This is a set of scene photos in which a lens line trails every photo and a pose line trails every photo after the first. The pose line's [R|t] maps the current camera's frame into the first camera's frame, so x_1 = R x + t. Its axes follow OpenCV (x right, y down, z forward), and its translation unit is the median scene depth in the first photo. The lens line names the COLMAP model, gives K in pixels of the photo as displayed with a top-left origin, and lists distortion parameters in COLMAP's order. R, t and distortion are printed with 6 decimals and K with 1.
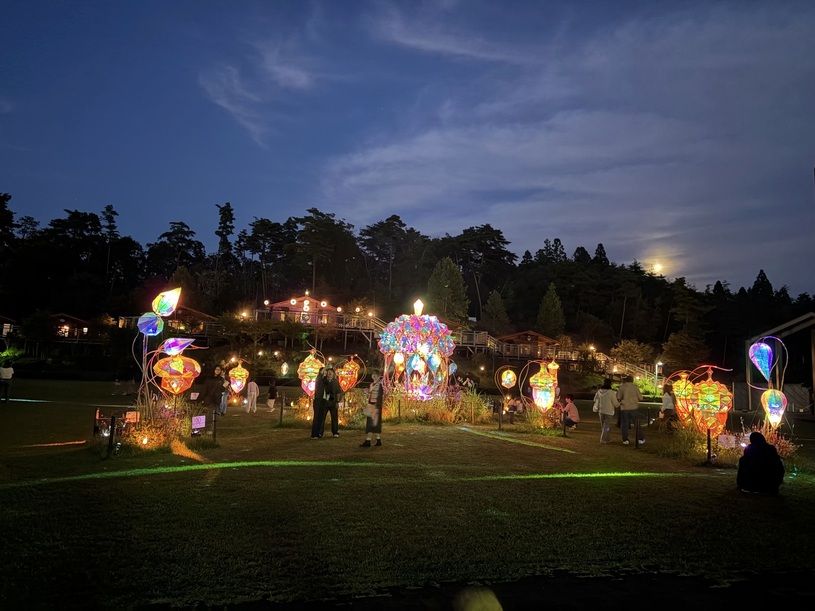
lens RADIAL K [[610.8, 0, 407.5], [0, 610.8, 305.5], [0, 0, 1]] dist [0.043139, -0.049592]
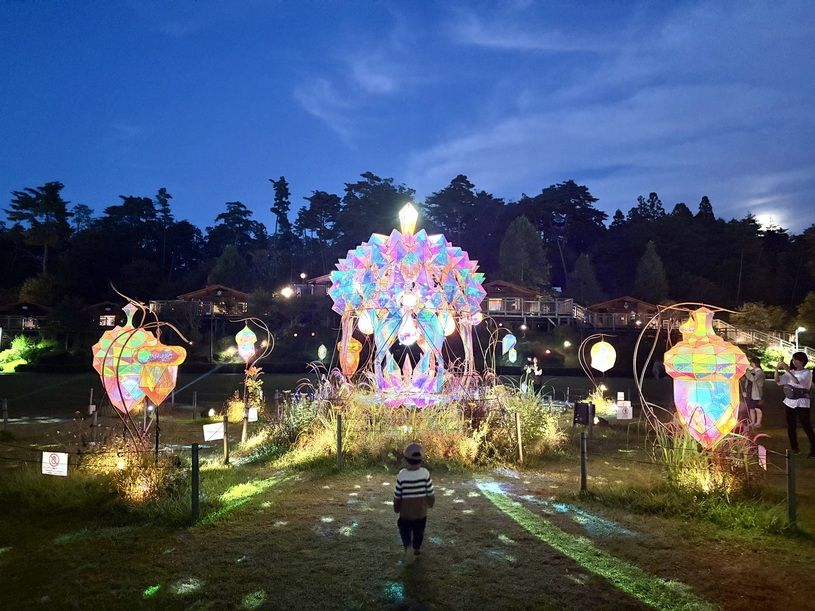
lens RADIAL K [[610.8, 0, 407.5], [0, 610.8, 305.5], [0, 0, 1]] dist [0.043139, -0.049592]
pose [[0.989136, -0.045390, -0.139821, 0.016796], [0.049625, 0.998404, 0.026949, 0.012025], [0.138375, -0.033595, 0.989810, 0.102115]]
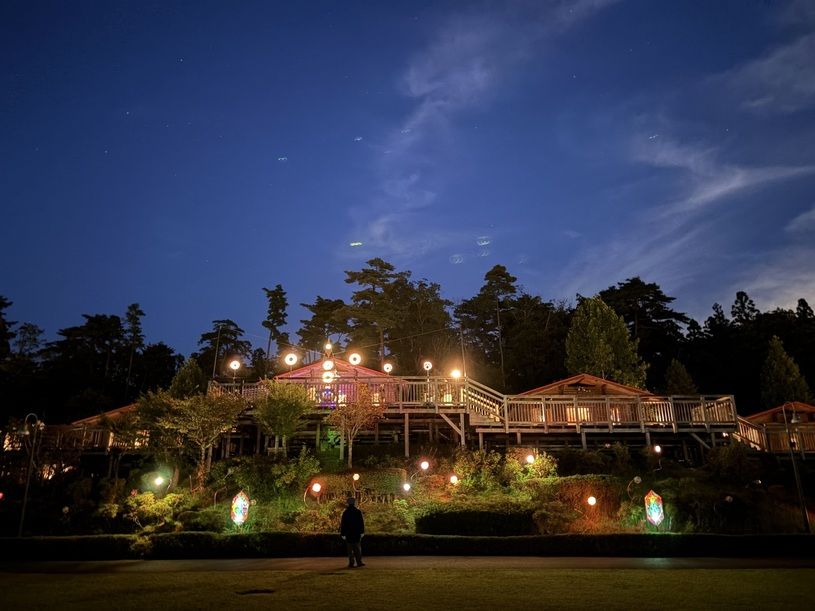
lens RADIAL K [[606.1, 0, 407.5], [0, 606.1, 305.5], [0, 0, 1]] dist [0.066229, -0.078122]
pose [[0.978332, -0.112626, -0.173728, -0.006987], [0.073292, 0.973159, -0.218153, 0.035715], [0.193635, 0.200693, 0.960327, 0.316403]]
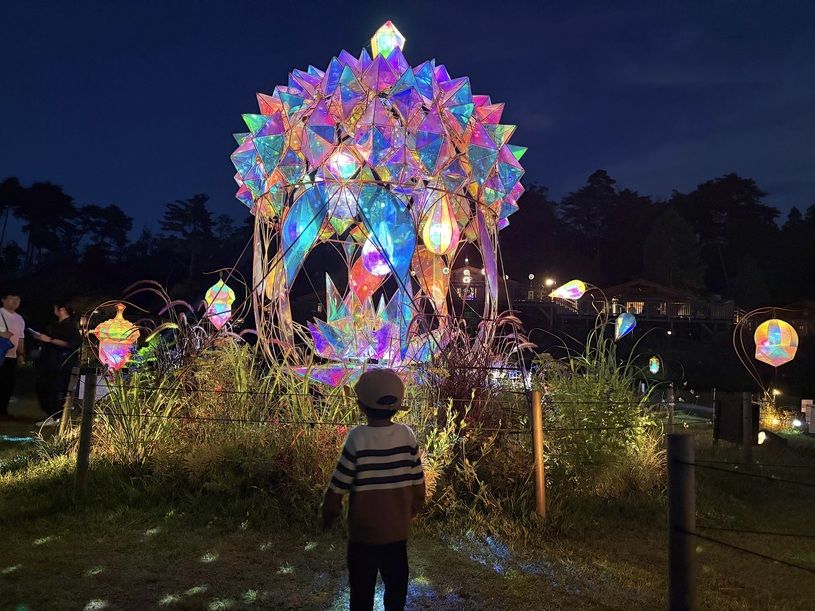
lens RADIAL K [[610.8, 0, 407.5], [0, 610.8, 305.5], [0, 0, 1]] dist [0.043139, -0.049592]
pose [[0.932486, -0.040547, -0.358922, 0.024293], [0.040531, 0.999150, -0.007572, 0.024165], [0.358924, -0.007487, 0.933337, 0.149843]]
